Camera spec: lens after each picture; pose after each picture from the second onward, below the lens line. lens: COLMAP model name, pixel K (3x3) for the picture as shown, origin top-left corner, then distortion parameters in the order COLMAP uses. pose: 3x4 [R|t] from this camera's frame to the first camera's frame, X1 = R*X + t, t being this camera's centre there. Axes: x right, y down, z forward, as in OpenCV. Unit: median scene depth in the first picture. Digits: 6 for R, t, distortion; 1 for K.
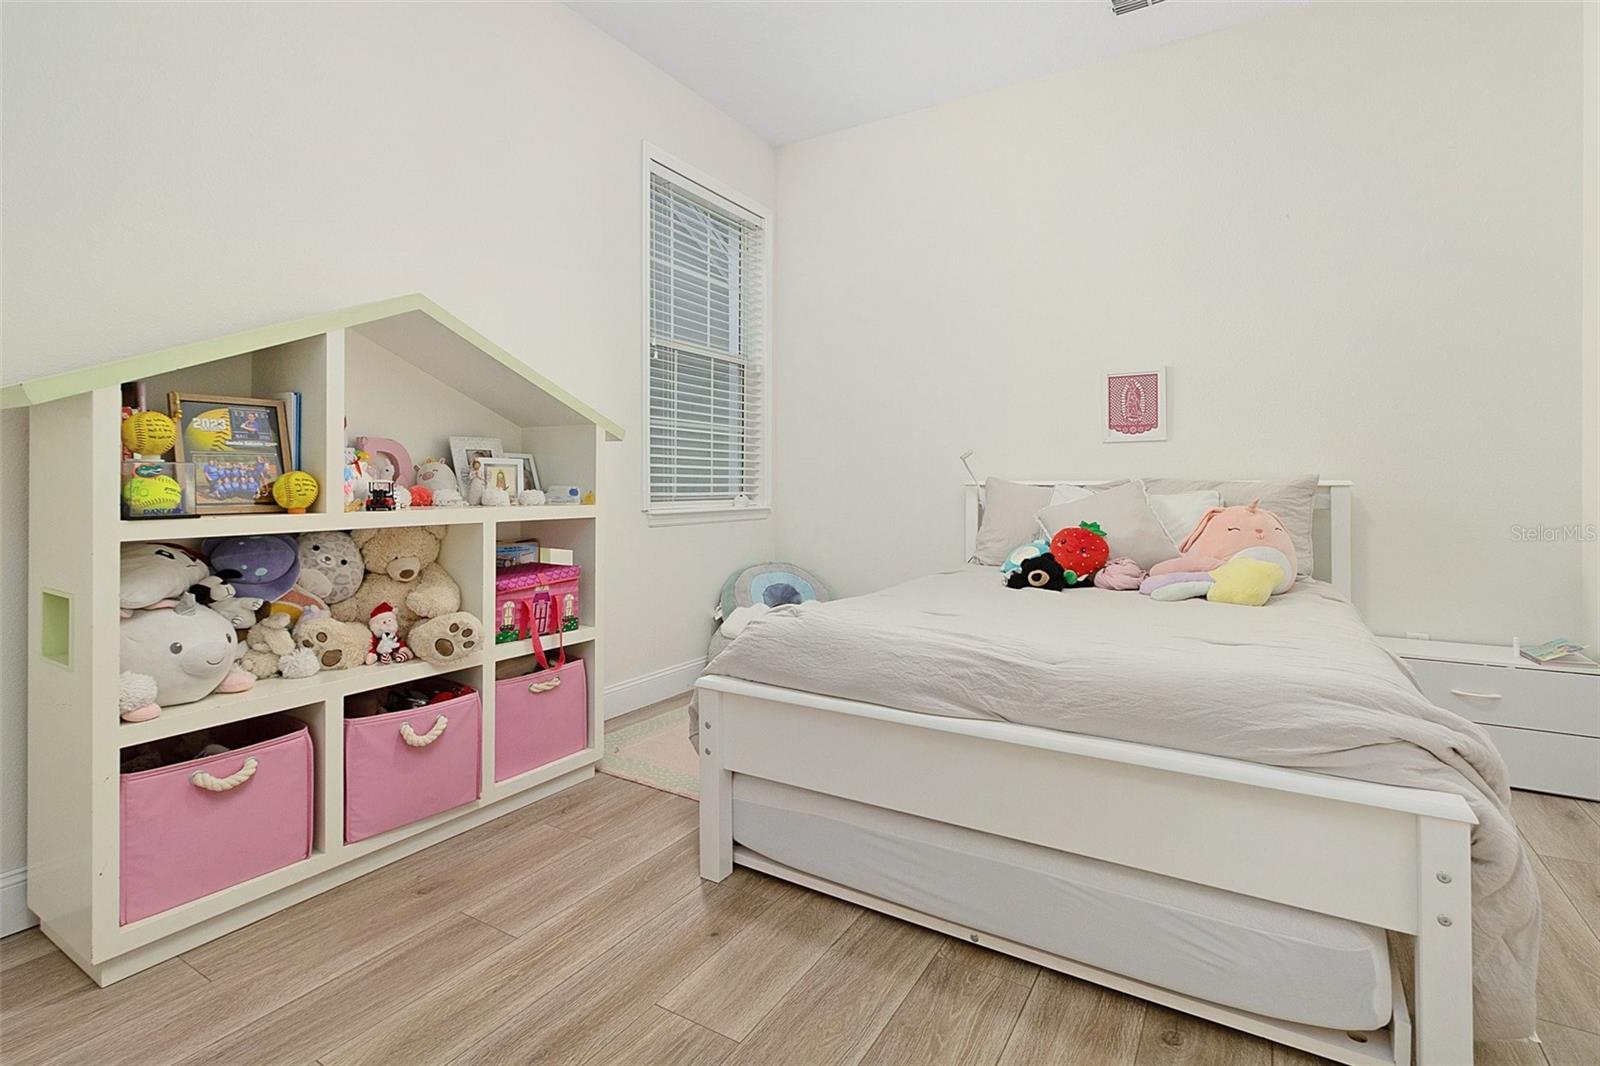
lens RADIAL K [[759.0, 0, 772.9], [0, 759.0, 482.8], [0, 0, 1]] dist [0.000131, 0.001232]
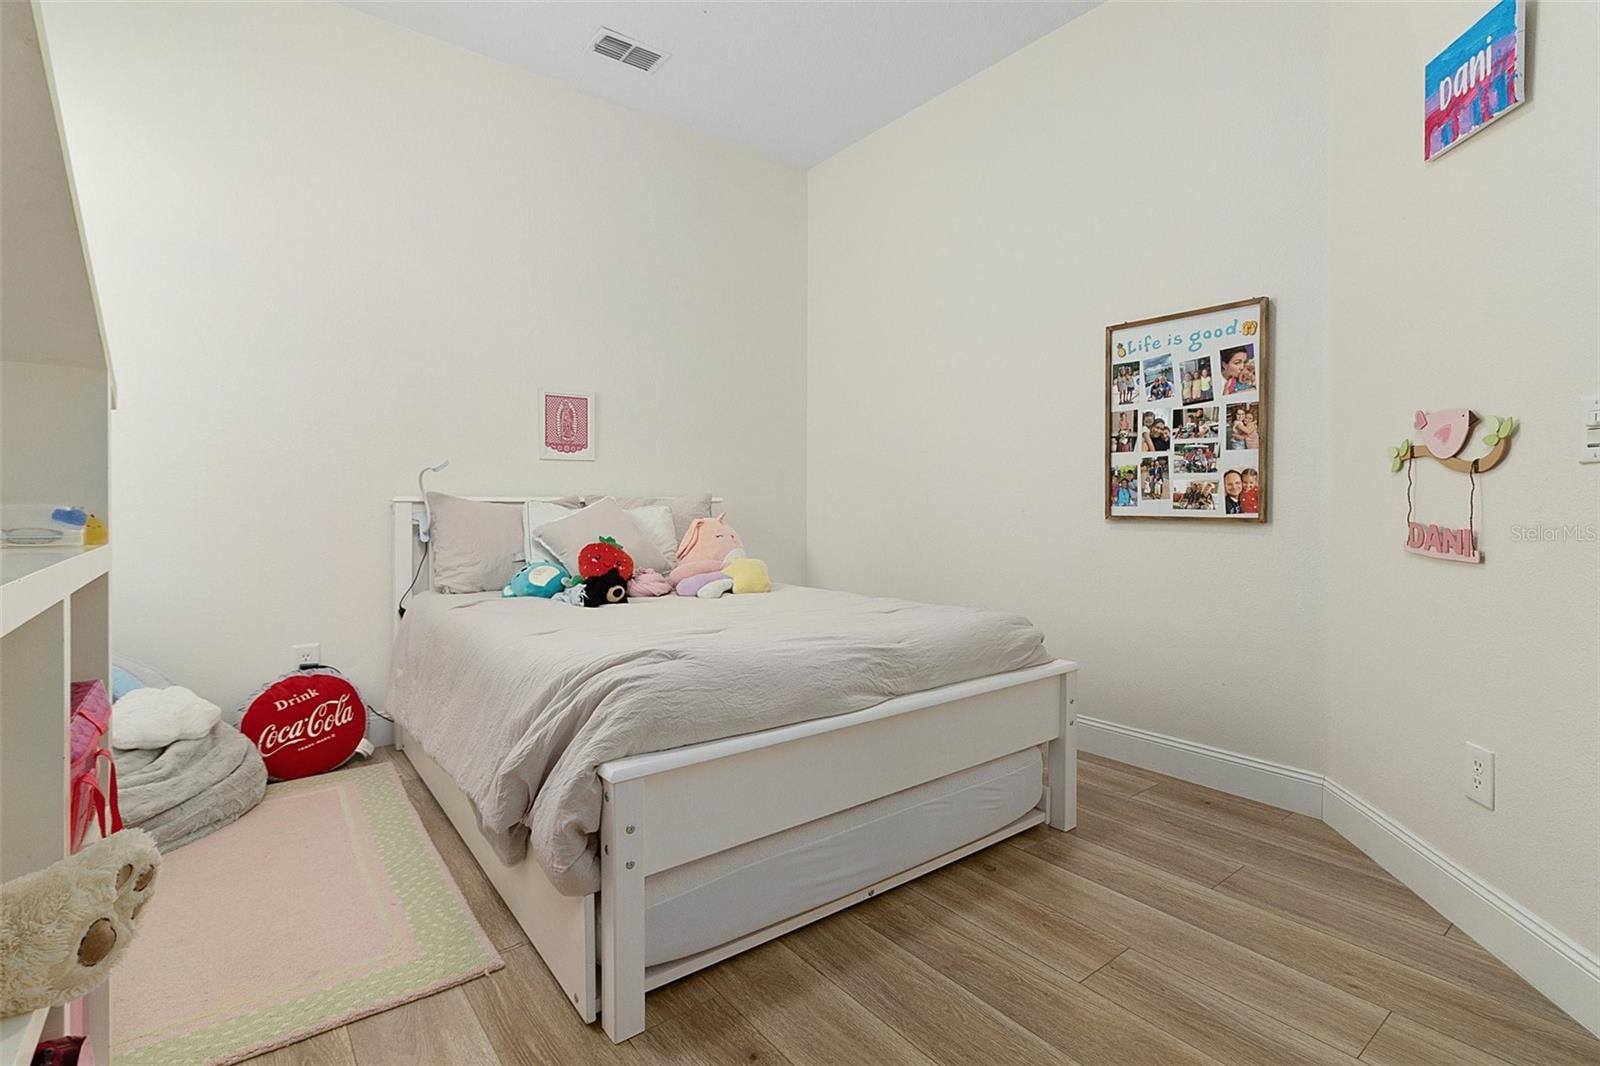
lens RADIAL K [[759.0, 0, 799.7], [0, 759.0, 518.4], [0, 0, 1]] dist [0.000131, 0.001232]
pose [[0.340926, -0.021141, 0.939852, -0.603966], [-0.000998, 0.999738, 0.022850, 0.003215], [-0.940089, -0.008728, 0.340816, 0.510871]]
